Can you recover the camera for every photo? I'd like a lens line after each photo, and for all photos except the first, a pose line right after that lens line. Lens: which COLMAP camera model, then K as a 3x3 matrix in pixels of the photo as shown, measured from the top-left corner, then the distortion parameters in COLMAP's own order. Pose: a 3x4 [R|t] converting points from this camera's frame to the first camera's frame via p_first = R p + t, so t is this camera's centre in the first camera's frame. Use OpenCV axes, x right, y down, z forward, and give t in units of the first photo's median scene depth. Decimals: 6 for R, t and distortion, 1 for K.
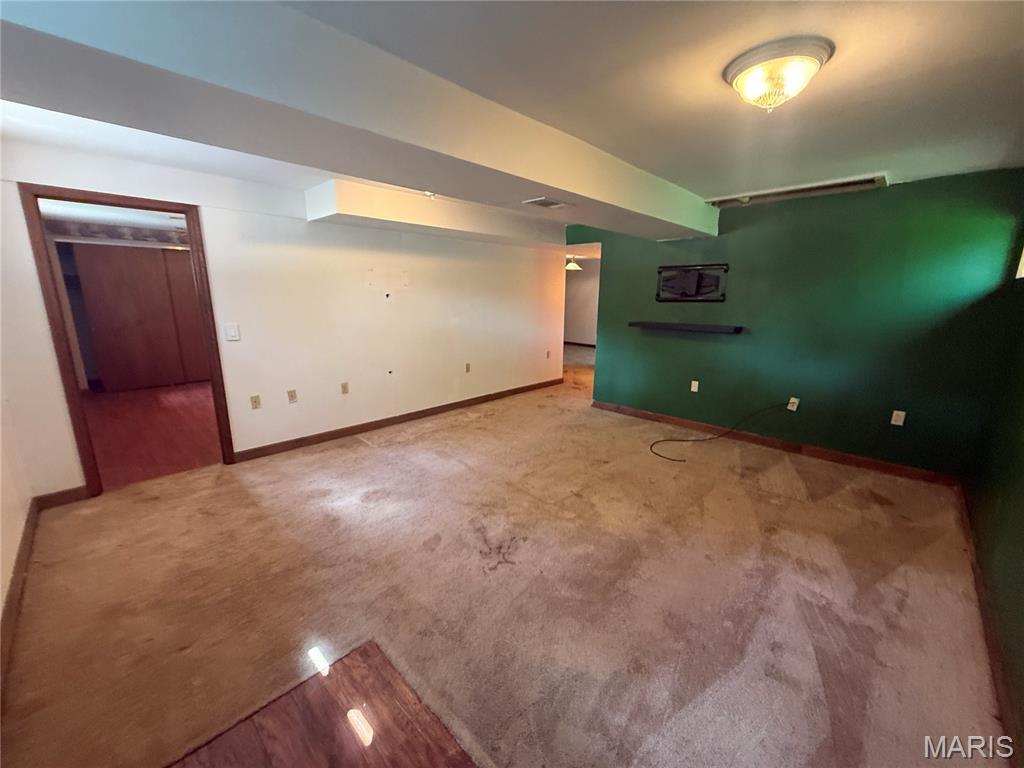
lens RADIAL K [[405.0, 0, 512.0], [0, 405.0, 384.0], [0, 0, 1]] dist [0.000030, 0.000071]
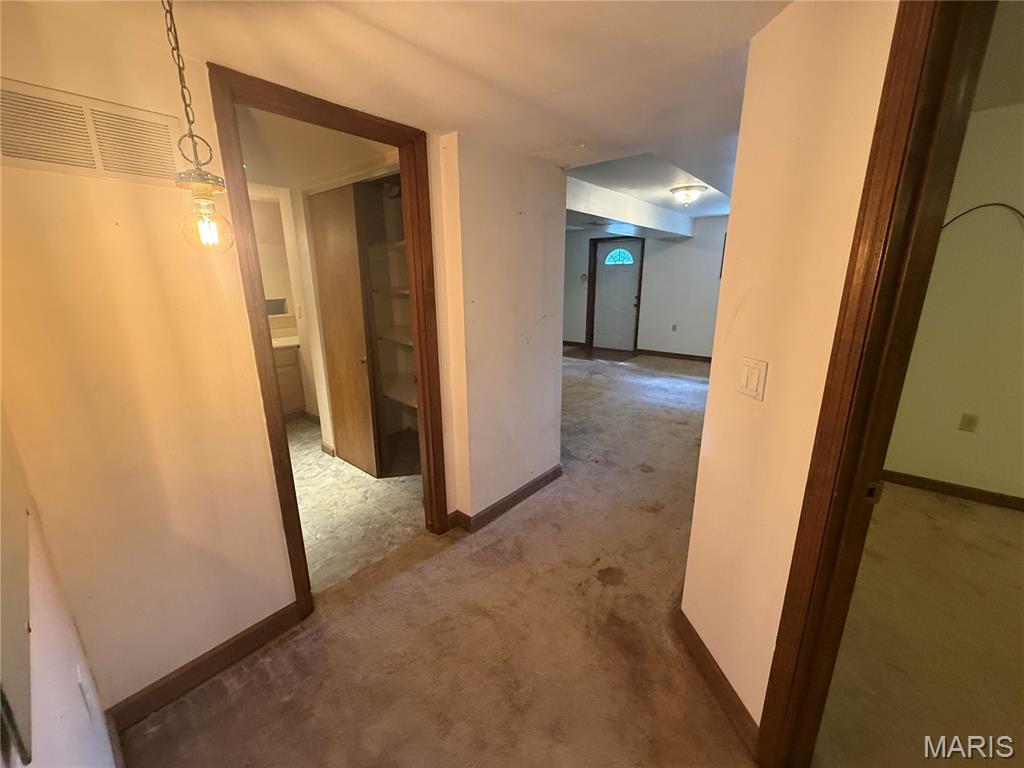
lens RADIAL K [[405.0, 0, 512.0], [0, 405.0, 384.0], [0, 0, 1]] dist [0.000030, 0.000071]
pose [[-0.997248, 0.019750, -0.071462, 0.572991], [-0.014484, 0.893394, 0.449041, -0.579488], [0.072712, 0.448840, -0.890649, 2.740441]]
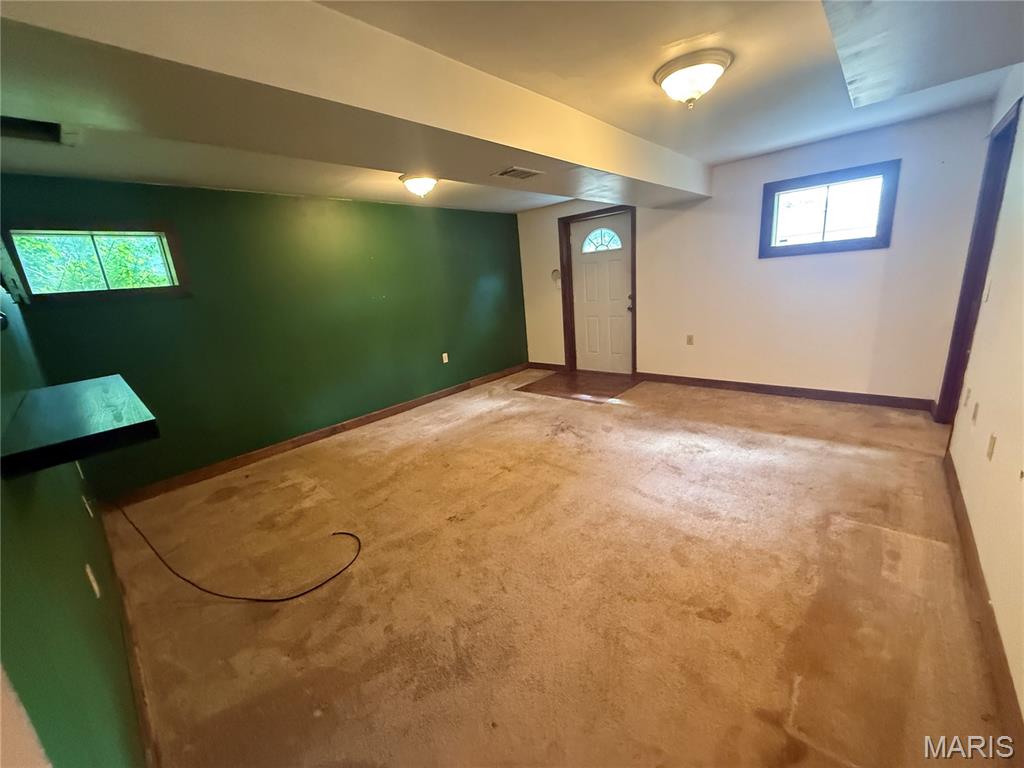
lens RADIAL K [[405.0, 0, 512.0], [0, 405.0, 384.0], [0, 0, 1]] dist [0.000030, 0.000071]
pose [[-0.995979, 0.087707, -0.018234, 0.151935], [0.070278, 0.891217, 0.448100, -0.408119], [0.055552, 0.445017, -0.893797, 1.937233]]
